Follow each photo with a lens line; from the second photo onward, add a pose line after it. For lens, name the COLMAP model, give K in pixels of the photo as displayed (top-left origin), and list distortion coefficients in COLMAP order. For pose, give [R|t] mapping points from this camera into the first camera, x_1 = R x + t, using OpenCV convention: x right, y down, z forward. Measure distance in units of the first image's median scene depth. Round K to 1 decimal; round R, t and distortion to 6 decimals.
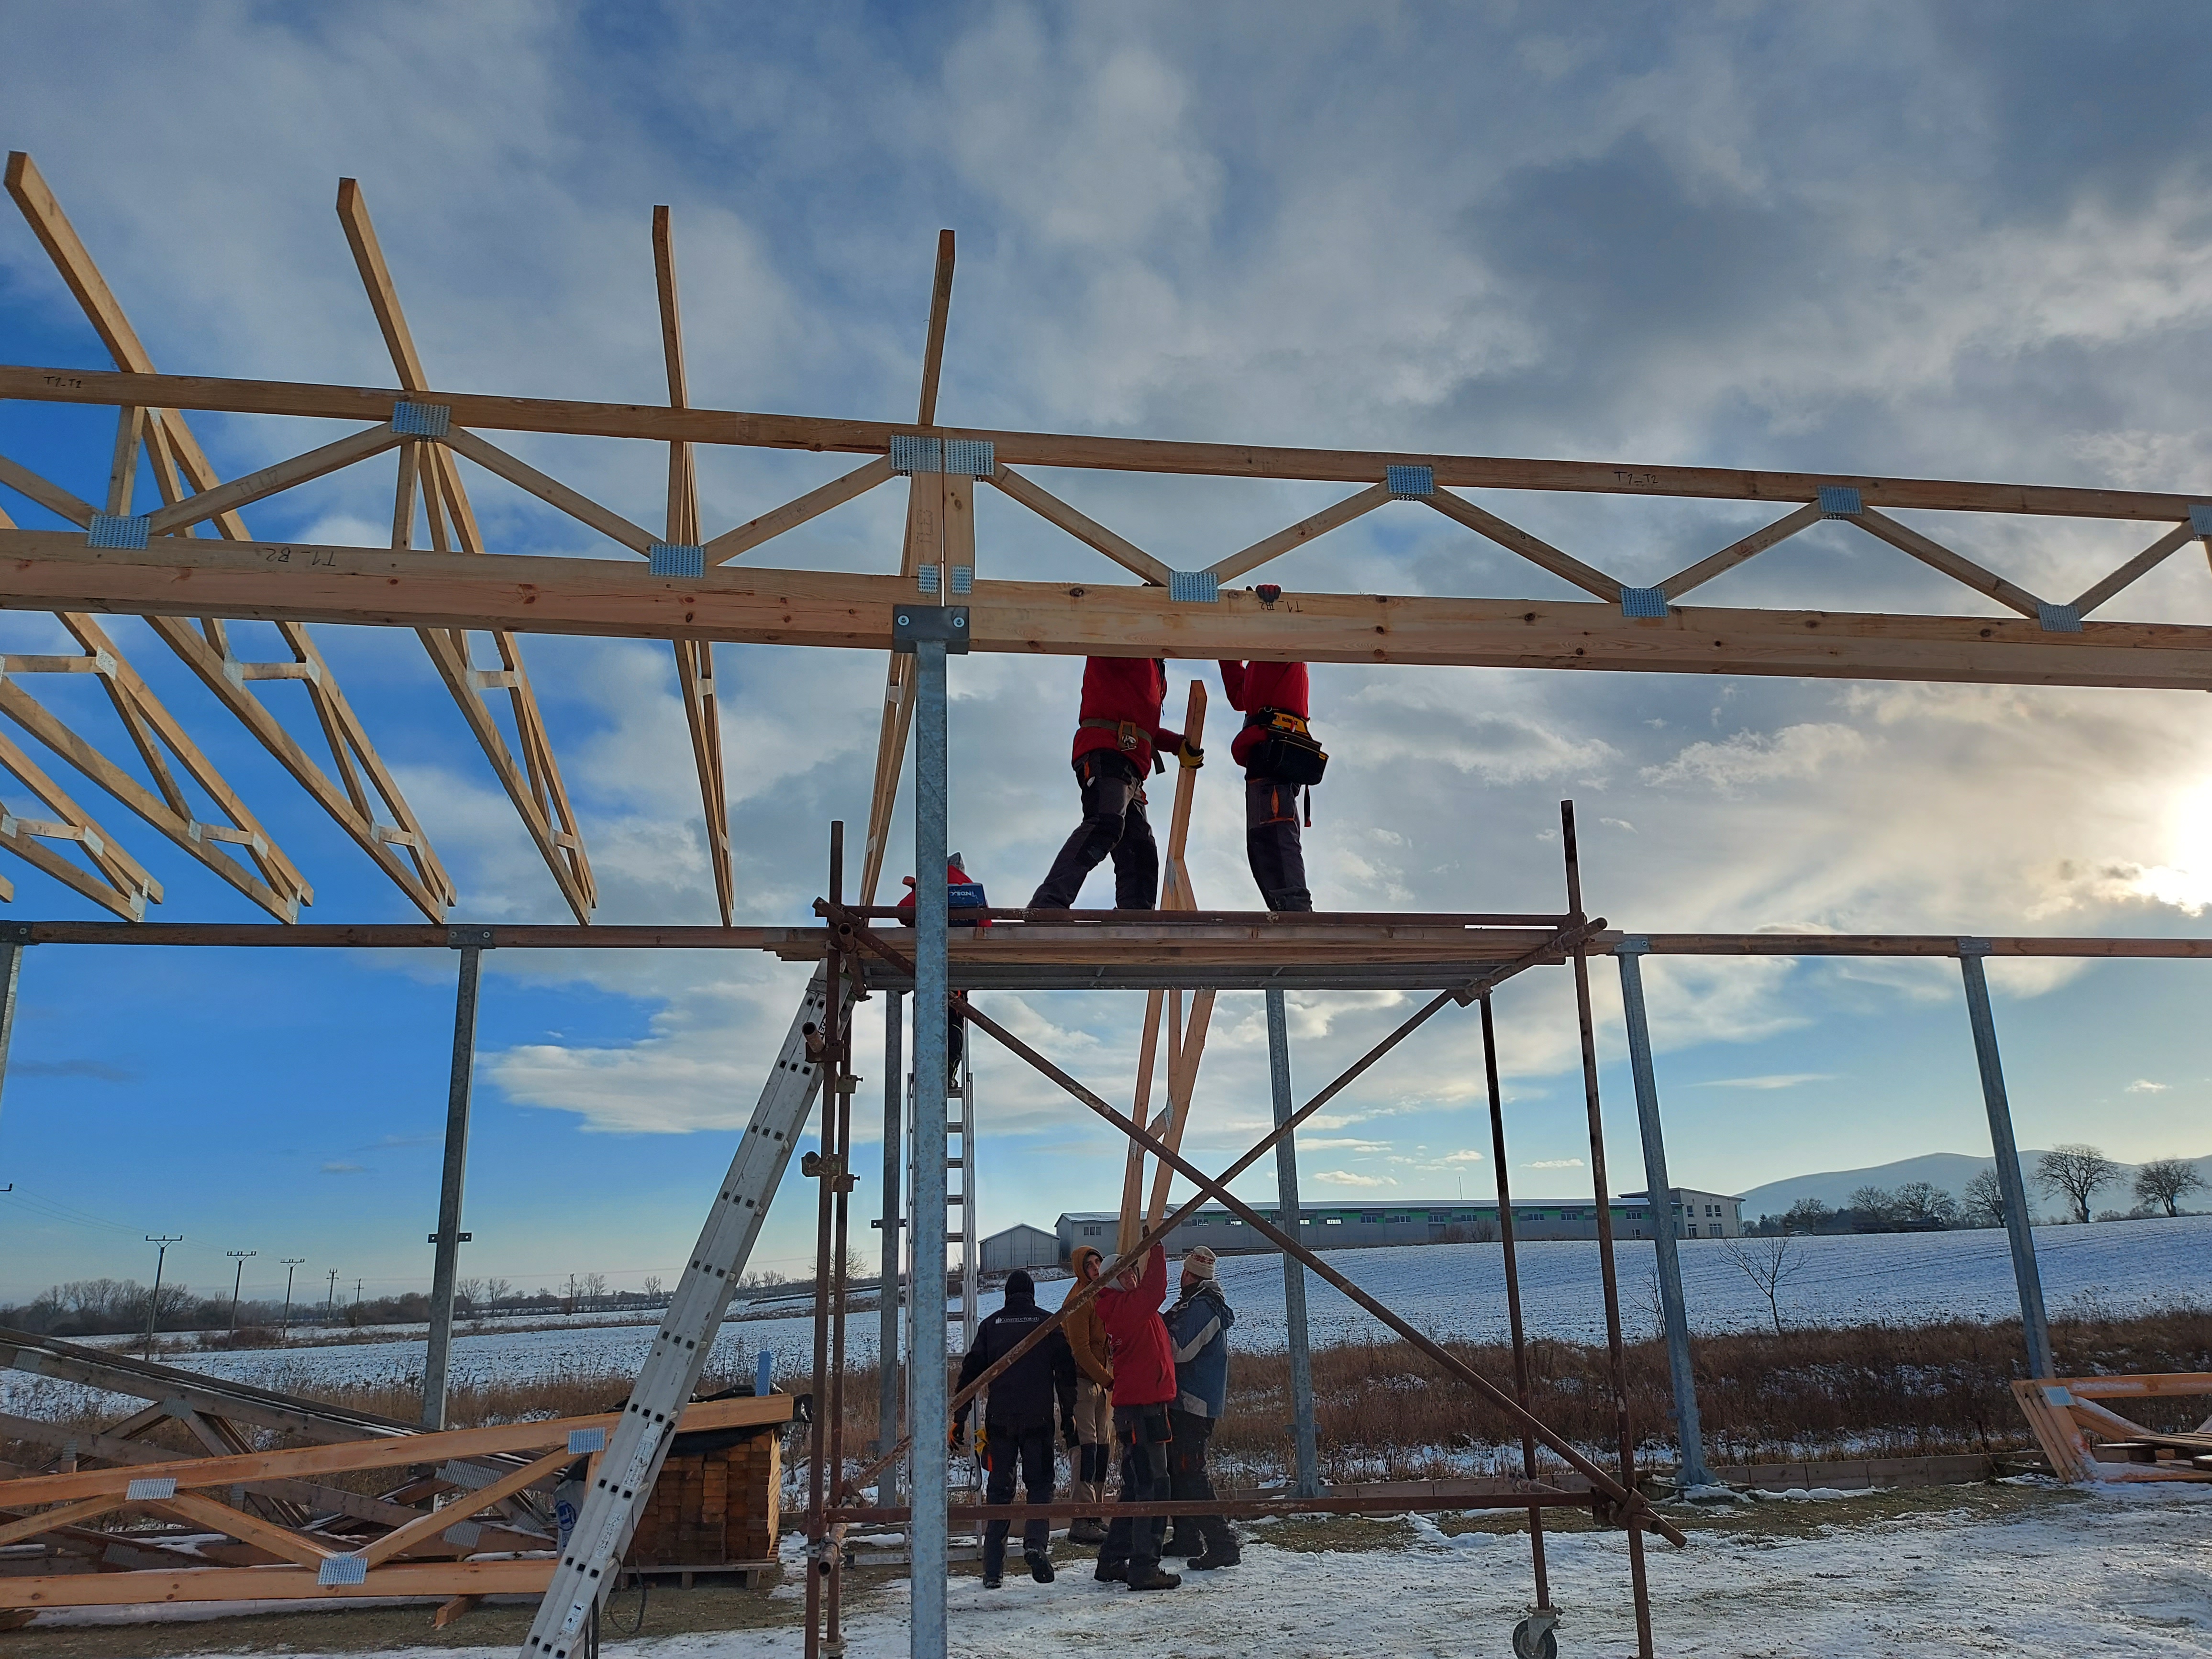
lens RADIAL K [[1580.4, 0, 1106.0], [0, 1580.4, 829.5], [0, 0, 1]] dist [0.087909, -0.112599]
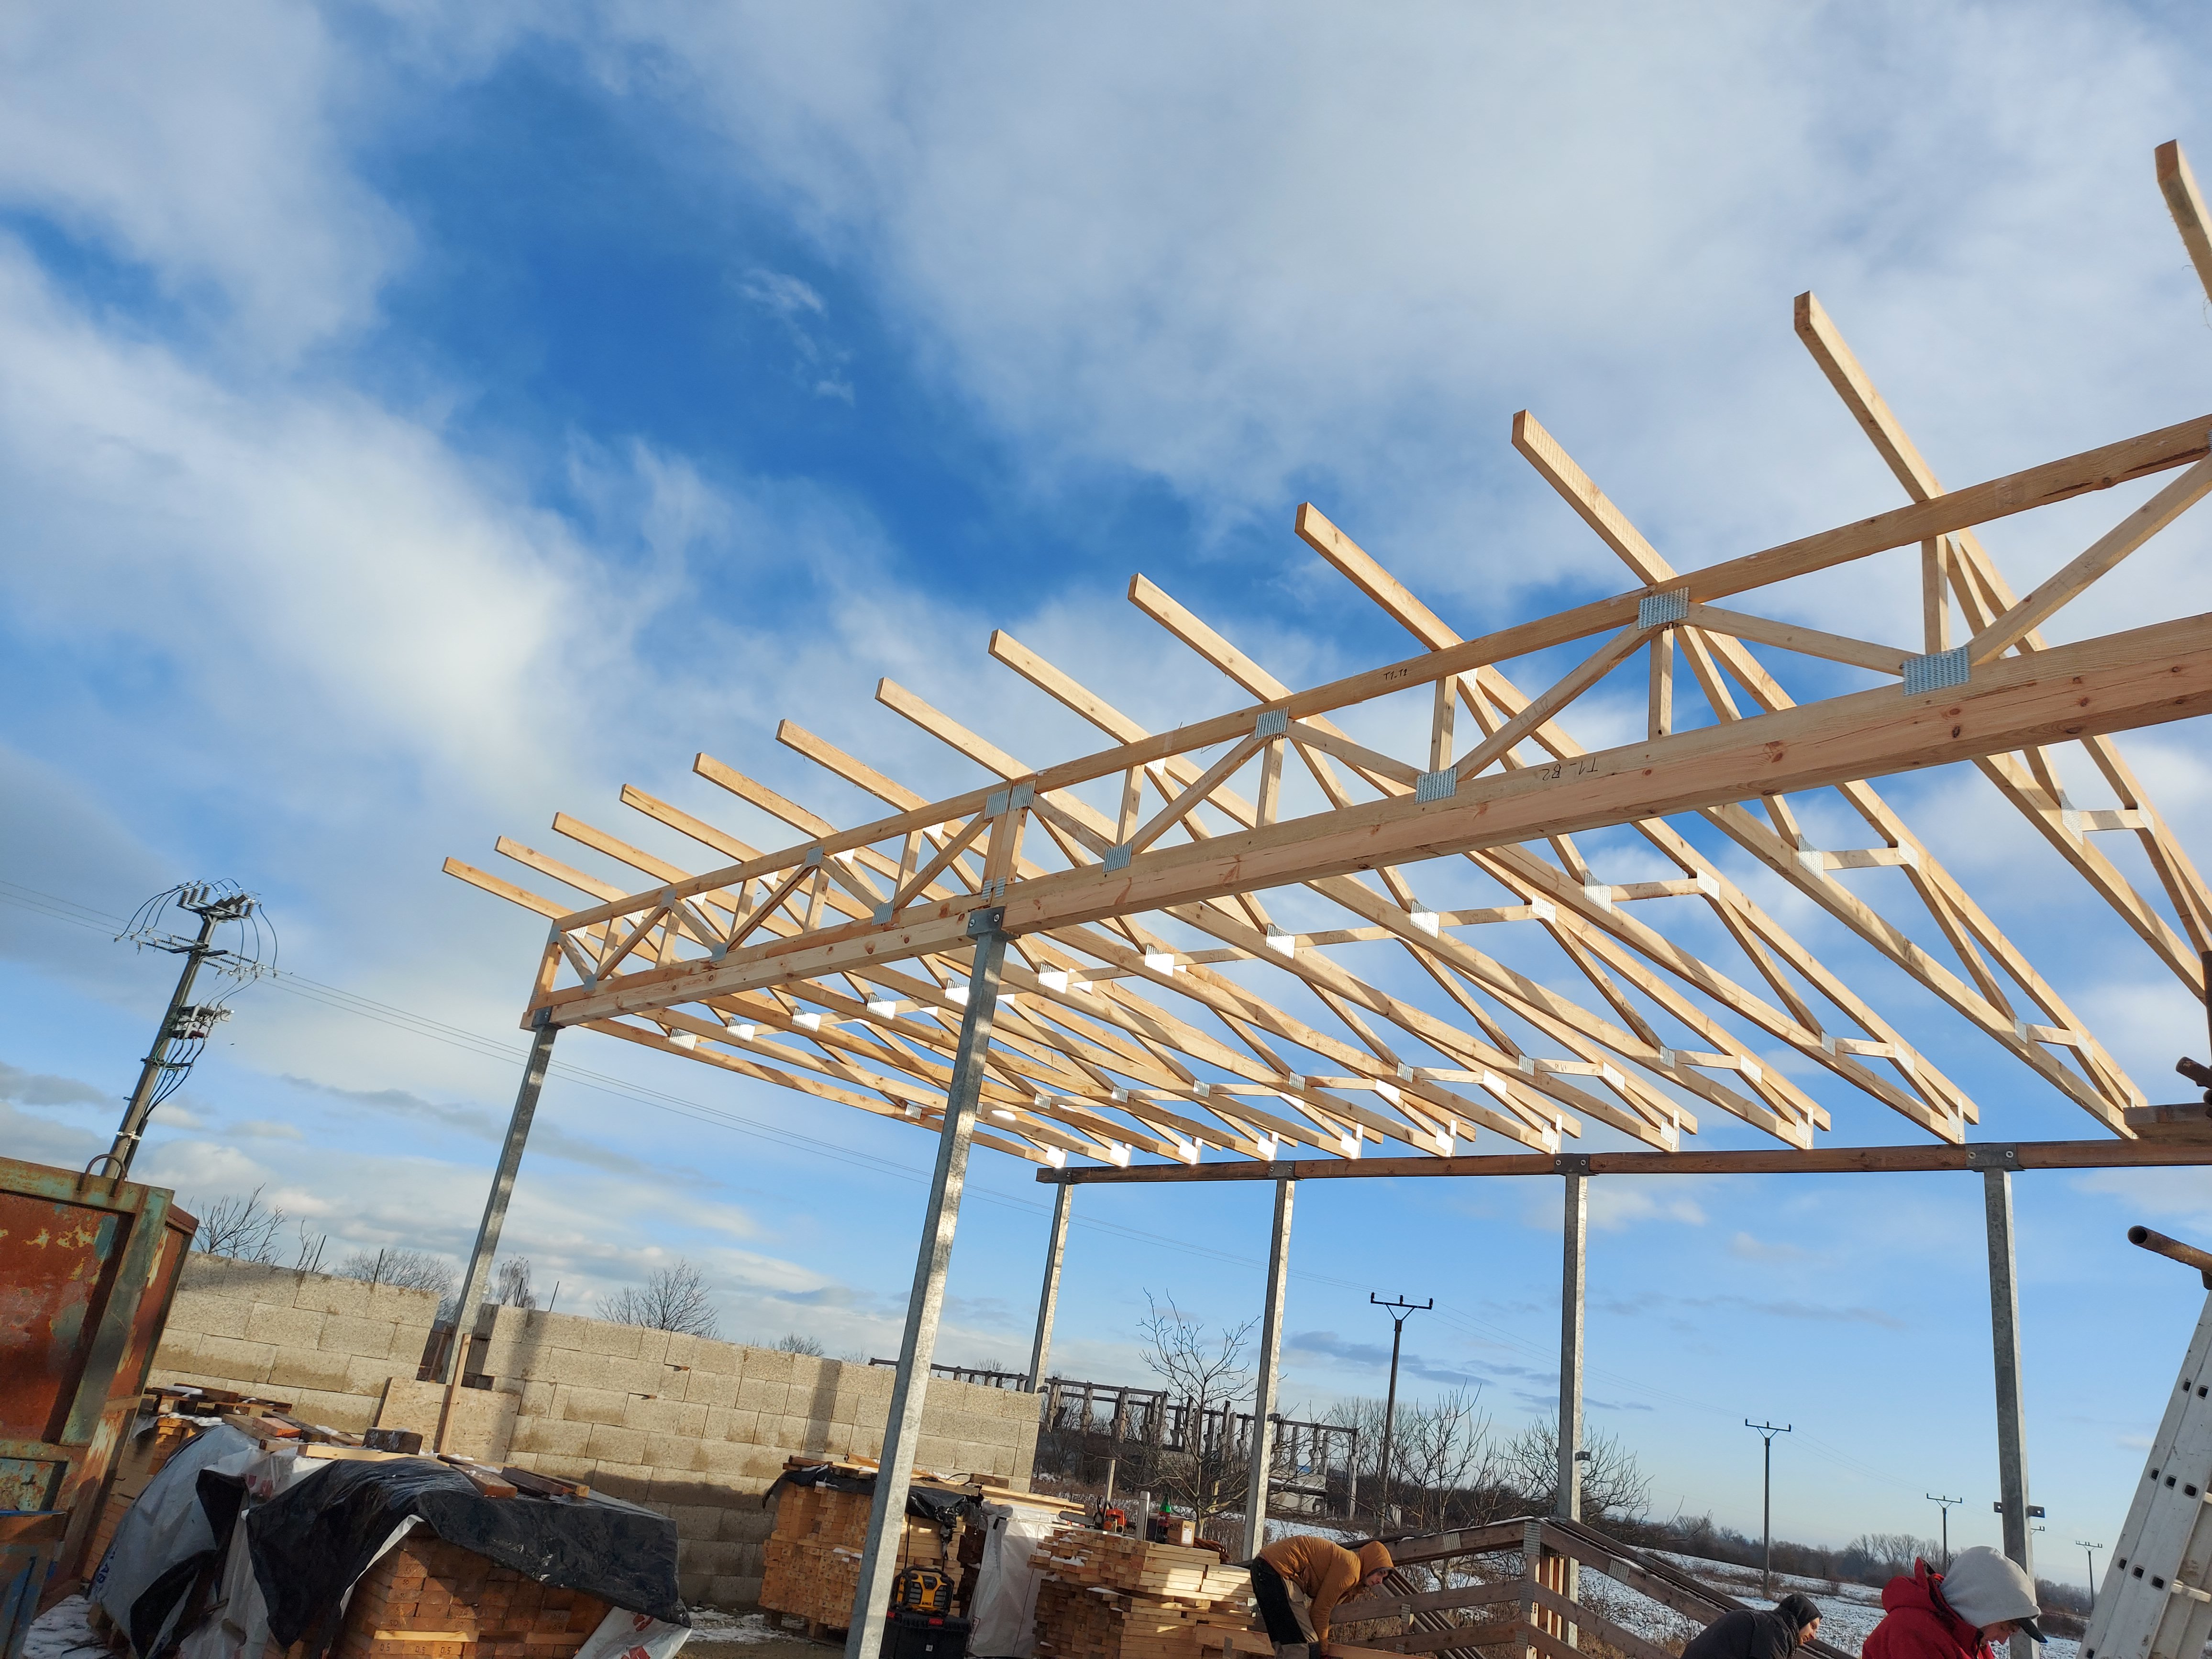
lens RADIAL K [[1565.1, 0, 1106.0], [0, 1565.1, 829.5], [0, 0, 1]] dist [0.054718, -0.063306]
pose [[0.550246, -0.201545, -0.810314, 0.110765], [0.072624, 0.978307, -0.194014, 0.032285], [0.831838, 0.047907, 0.552947, 0.129226]]
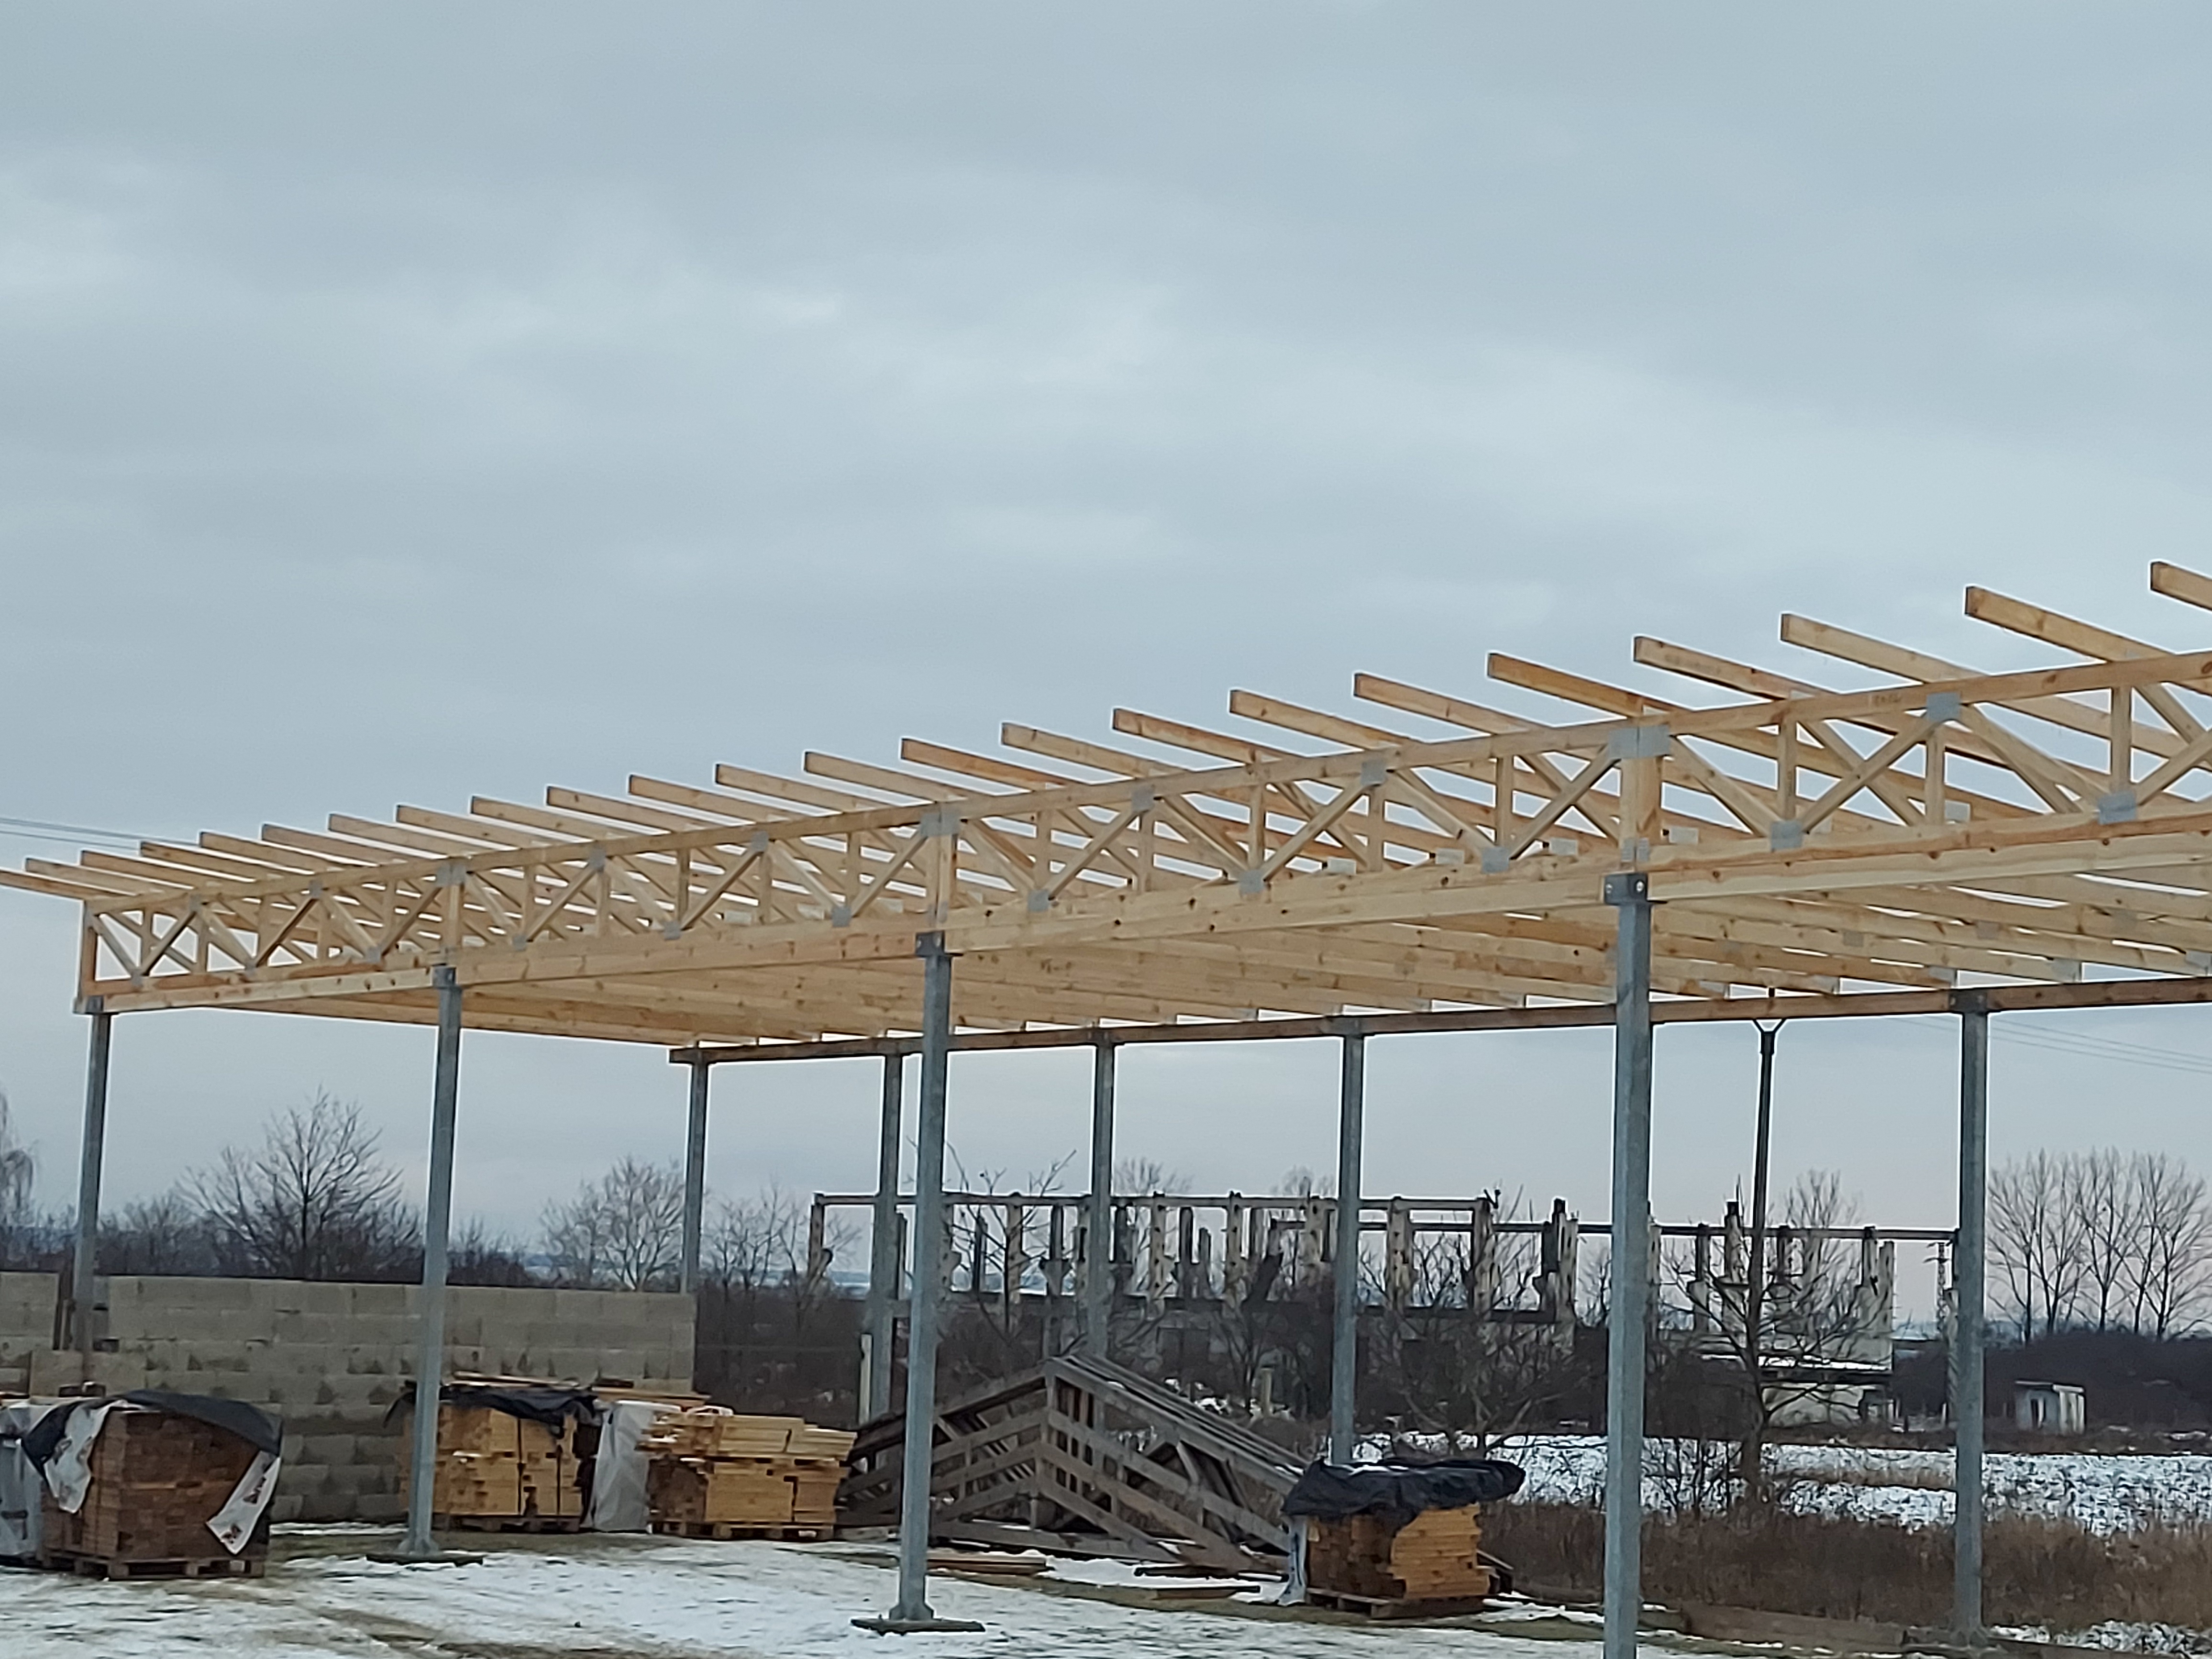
lens RADIAL K [[4224.3, 0, 1100.8], [0, 4224.3, 866.0], [0, 0, 1]] dist [0.151141, 0.165948]
pose [[0.482399, -0.044405, -0.874825, 2.644185], [0.189093, 0.980445, 0.054504, -0.296850], [0.855298, -0.191717, 0.481363, -0.604269]]
